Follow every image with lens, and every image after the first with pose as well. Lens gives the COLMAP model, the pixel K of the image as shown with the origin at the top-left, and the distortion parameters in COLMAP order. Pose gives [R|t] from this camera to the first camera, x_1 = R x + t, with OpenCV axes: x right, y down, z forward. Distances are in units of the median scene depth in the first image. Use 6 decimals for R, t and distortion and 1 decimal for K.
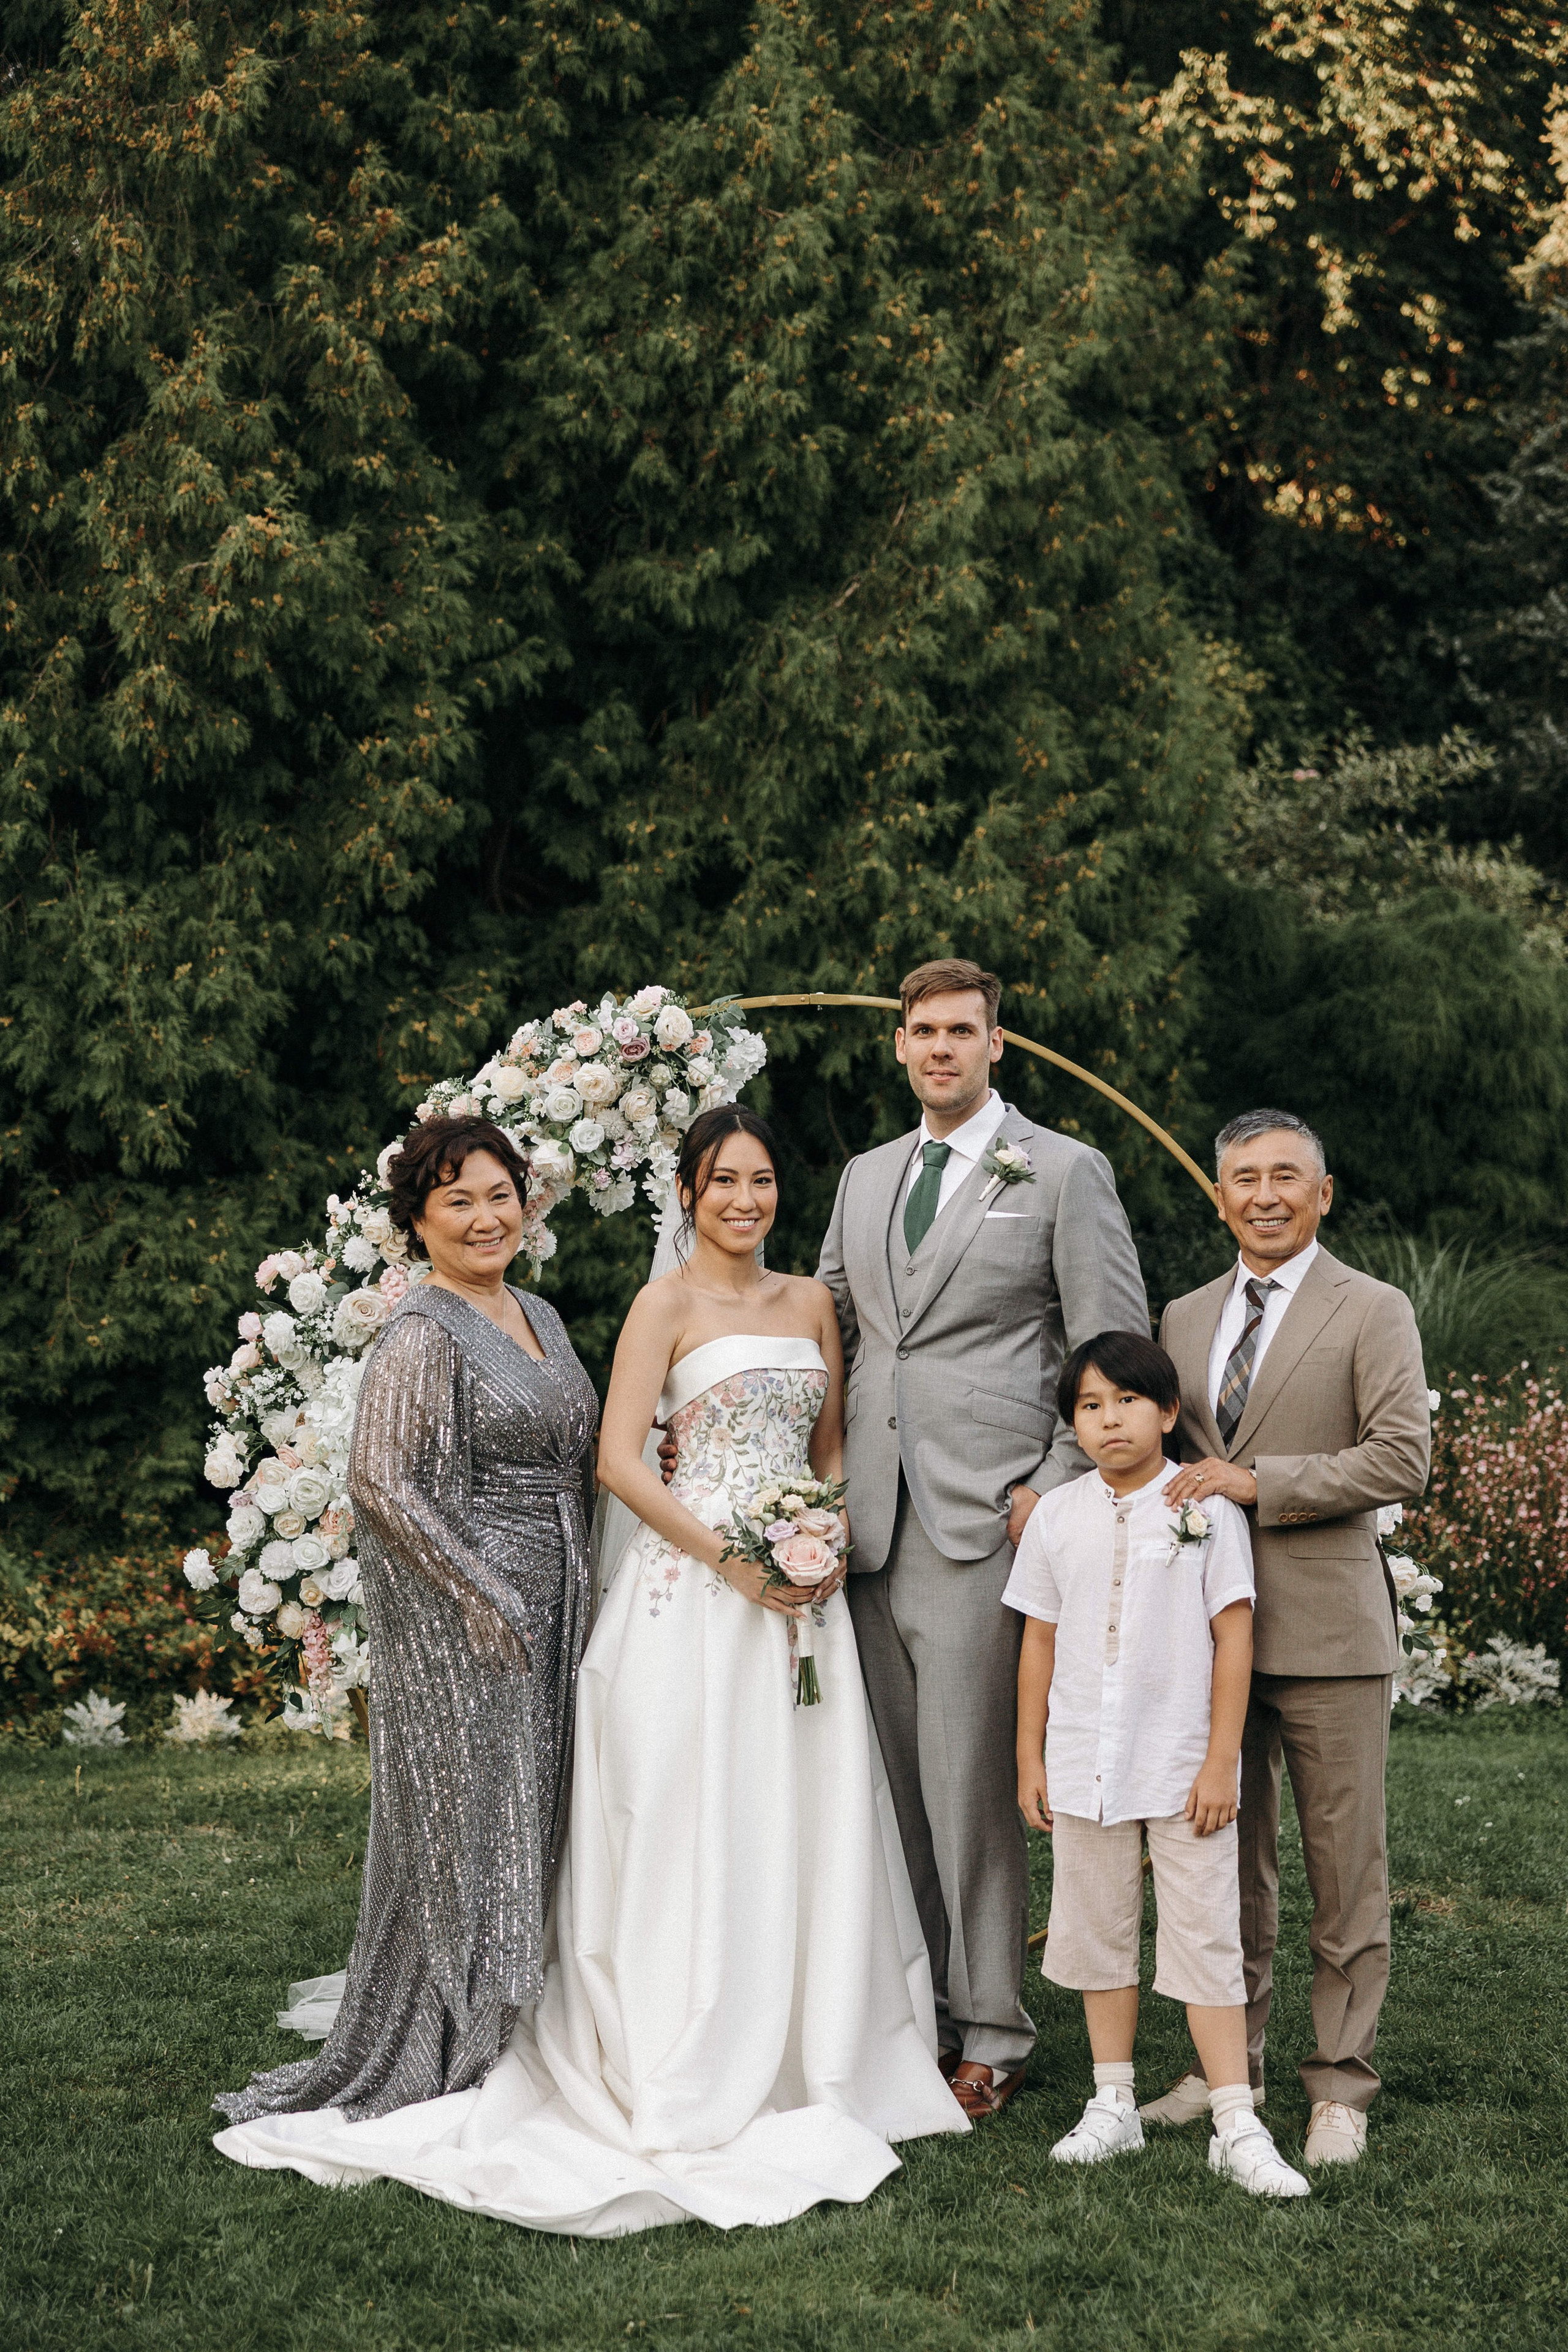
lens RADIAL K [[3491.0, 0, 784.0], [0, 3491.0, 1176.0], [0, 0, 1]] dist [0.013577, -0.004743]
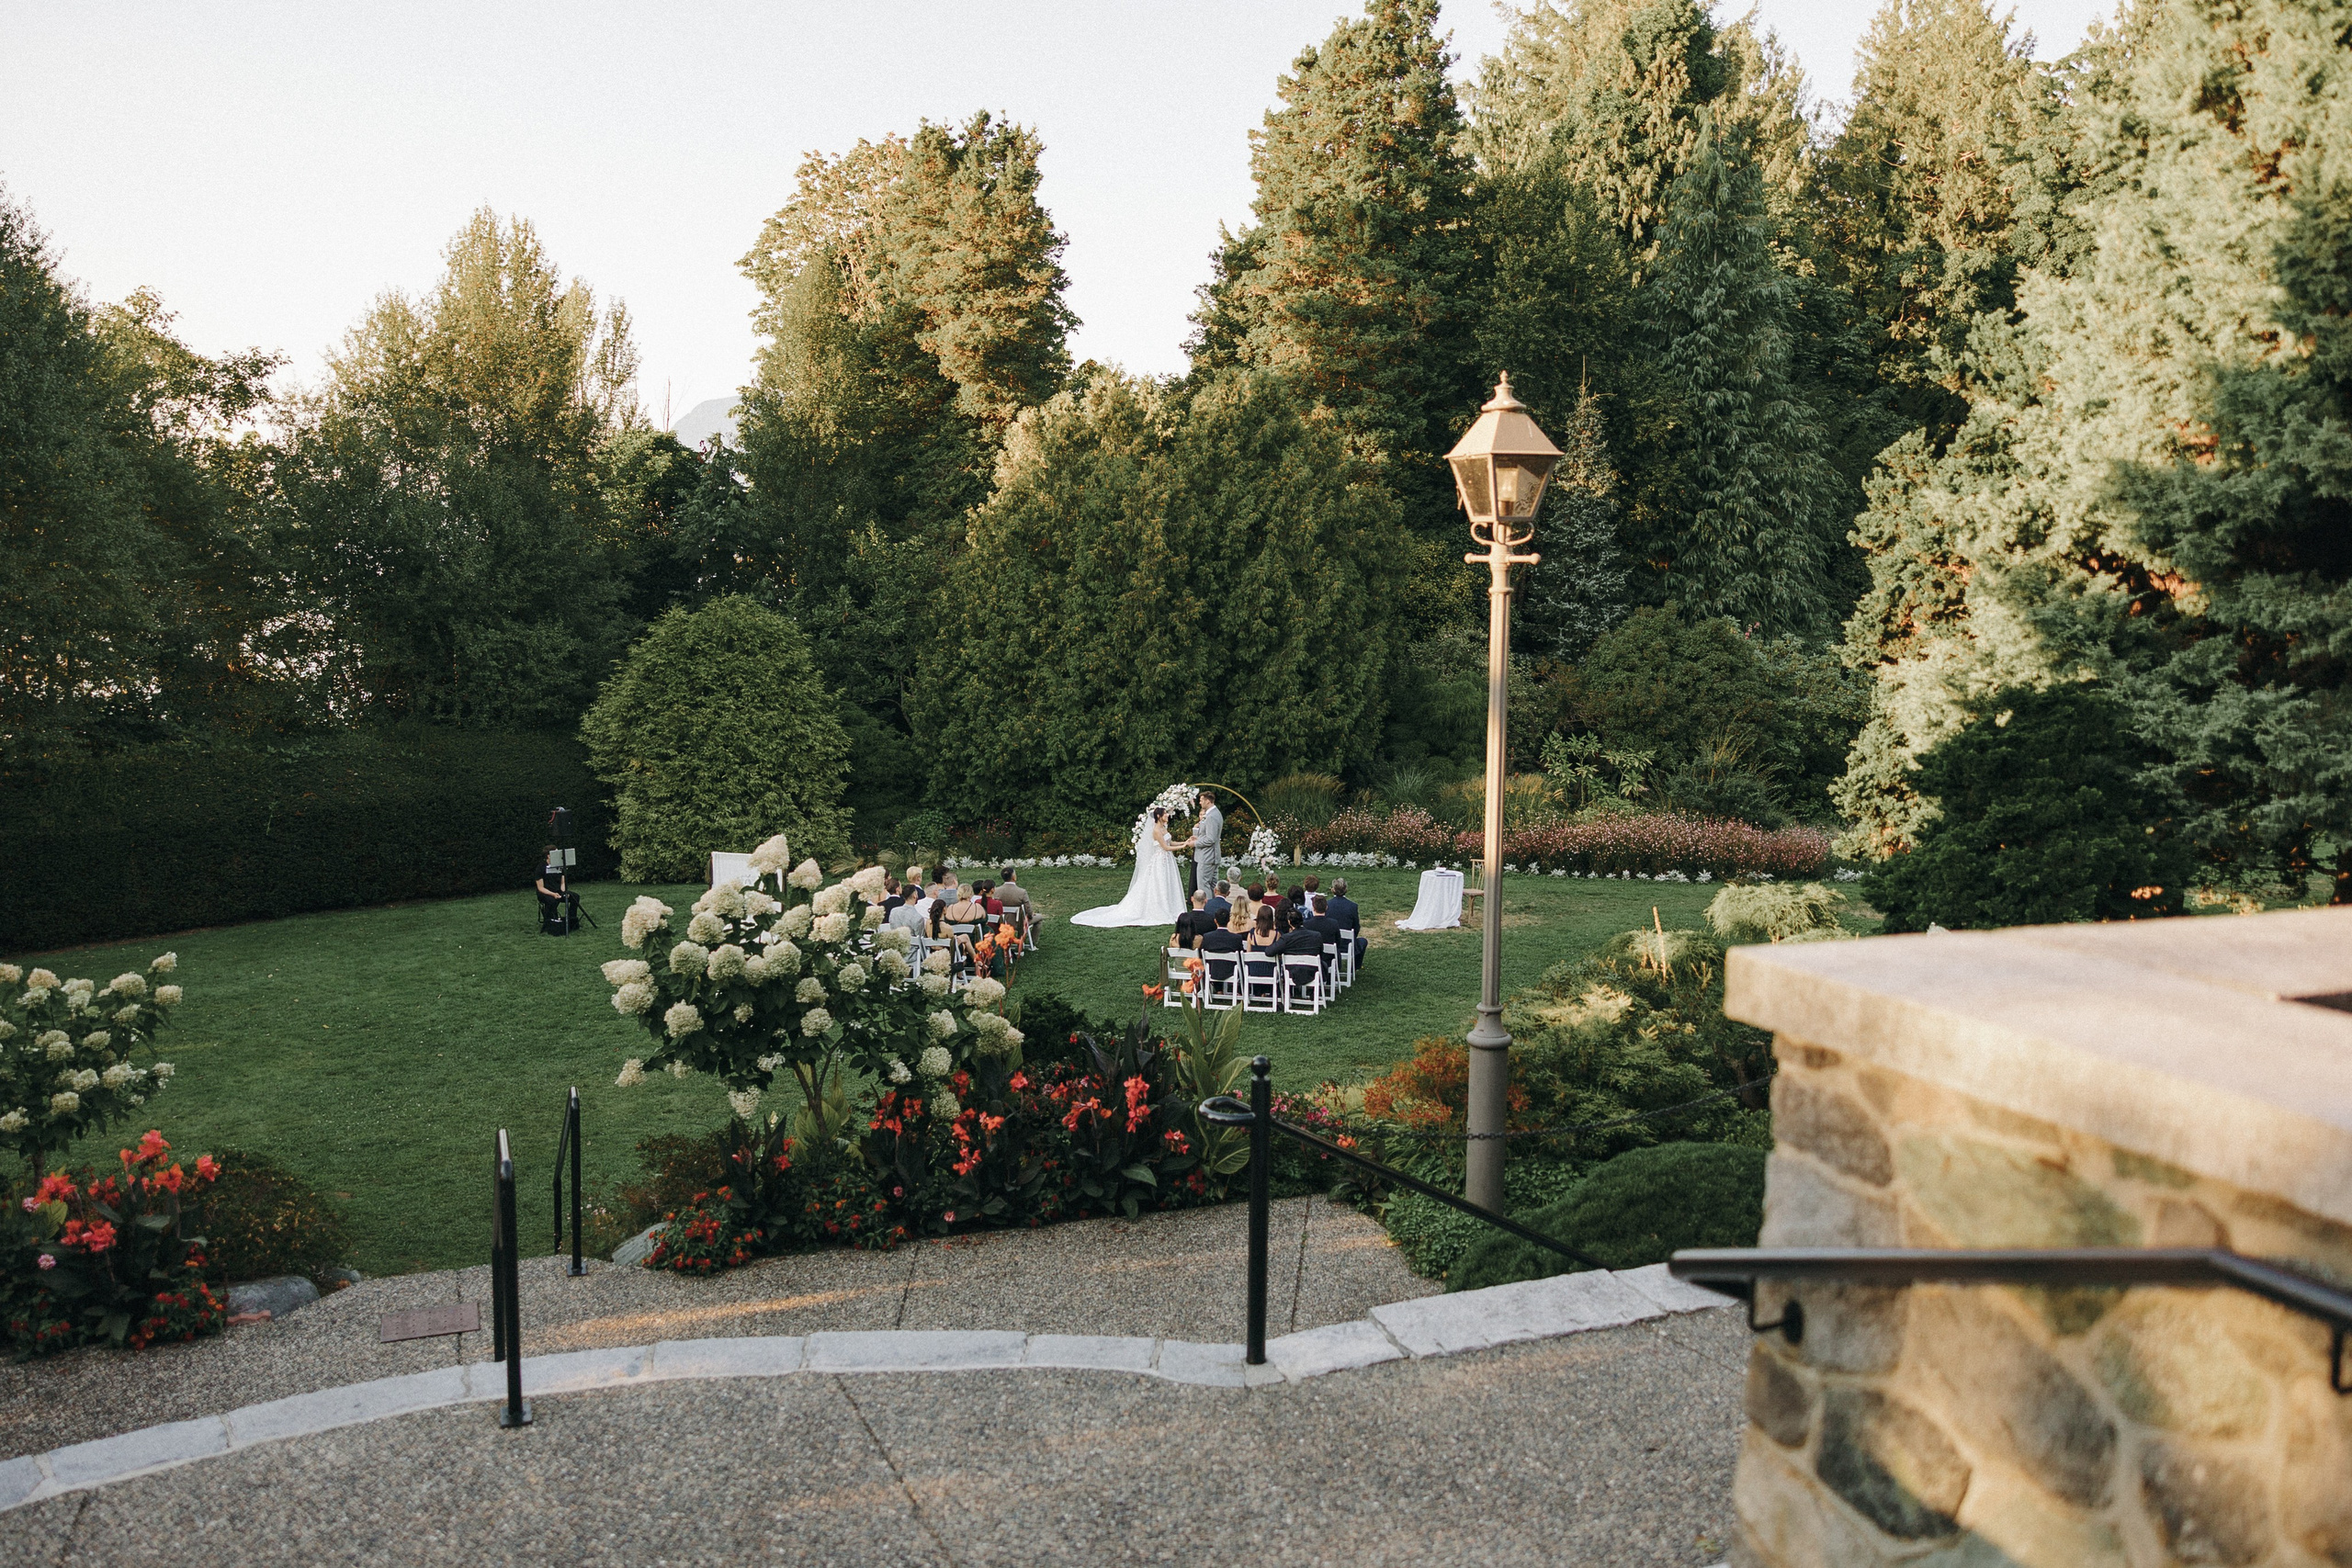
lens RADIAL K [[1904.0, 0, 1124.7], [0, 1904.0, 777.4], [0, 0, 1]] dist [0.010242, 0.004216]
pose [[0.959800, 0.019414, -0.280014, 0.618061], [0.019108, 0.990772, 0.134188, -0.384388], [0.280035, -0.134144, 0.950571, -1.881132]]
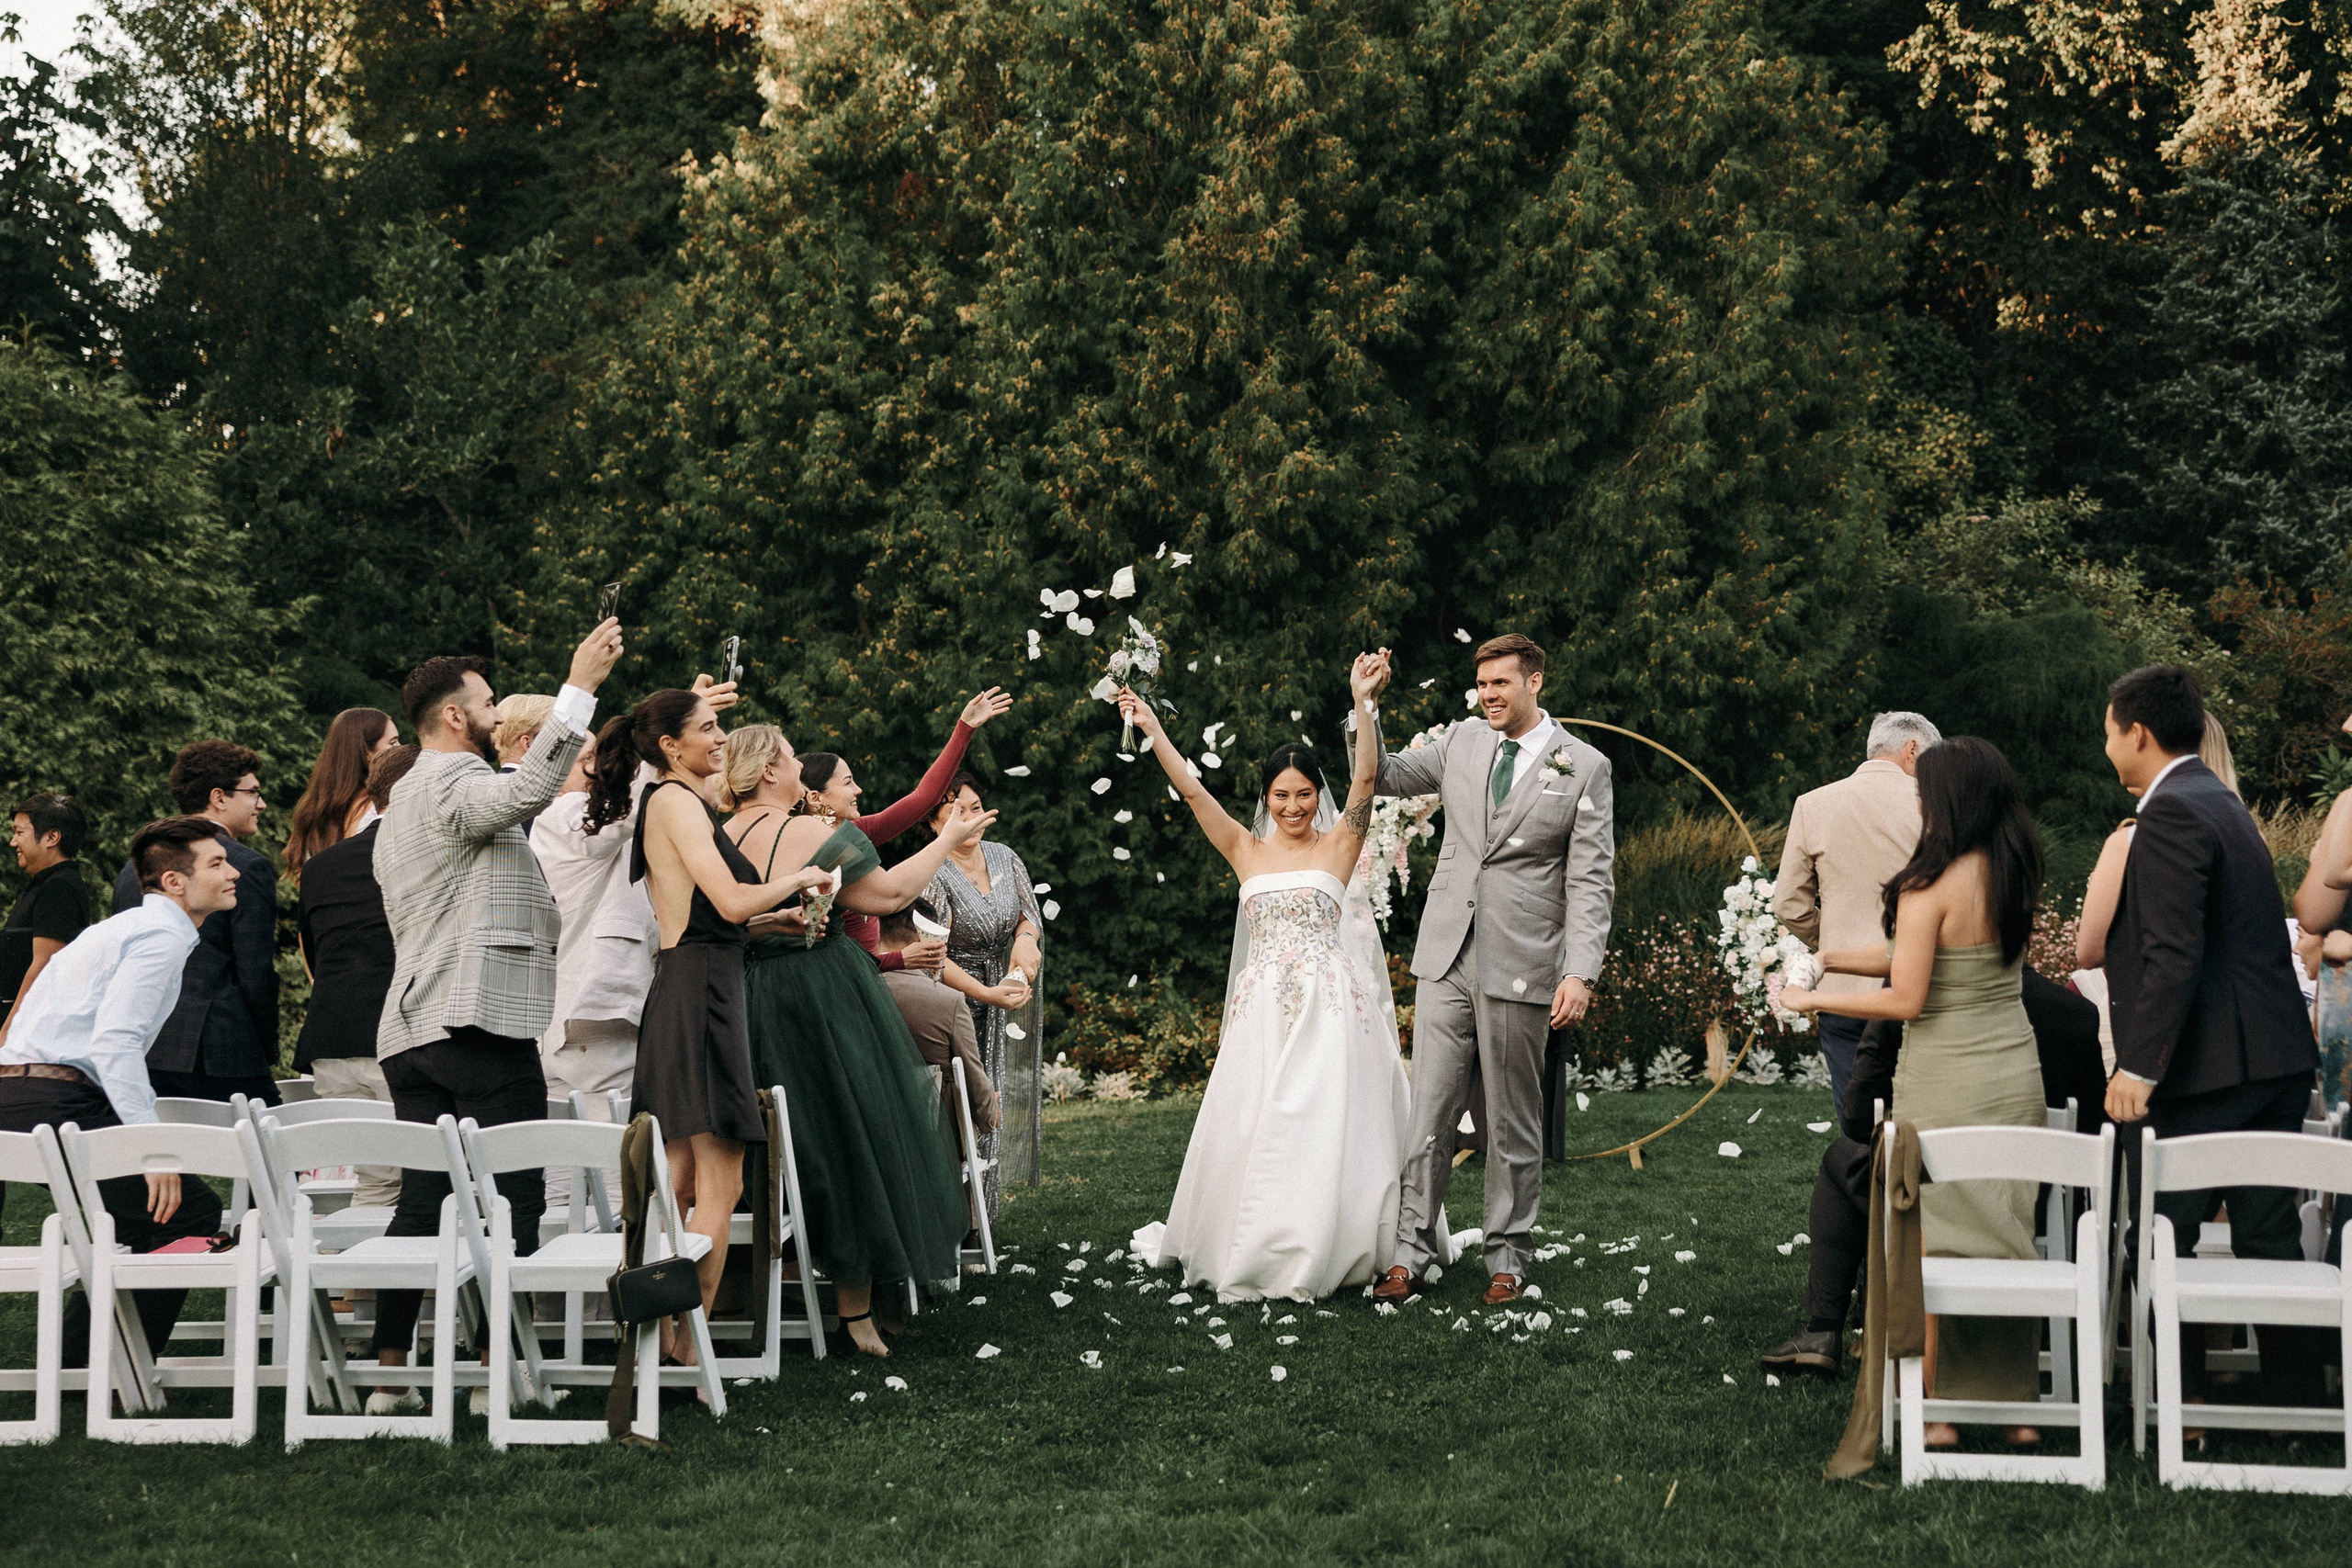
lens RADIAL K [[3036.0, 0, 1132.0], [0, 3036.0, 825.6], [0, 0, 1]] dist [0.004780, 0.033211]
pose [[0.977770, -0.016179, -0.209056, 0.091474], [0.019610, 0.999705, 0.014349, -0.008961], [0.208763, -0.018130, 0.977798, -0.573722]]
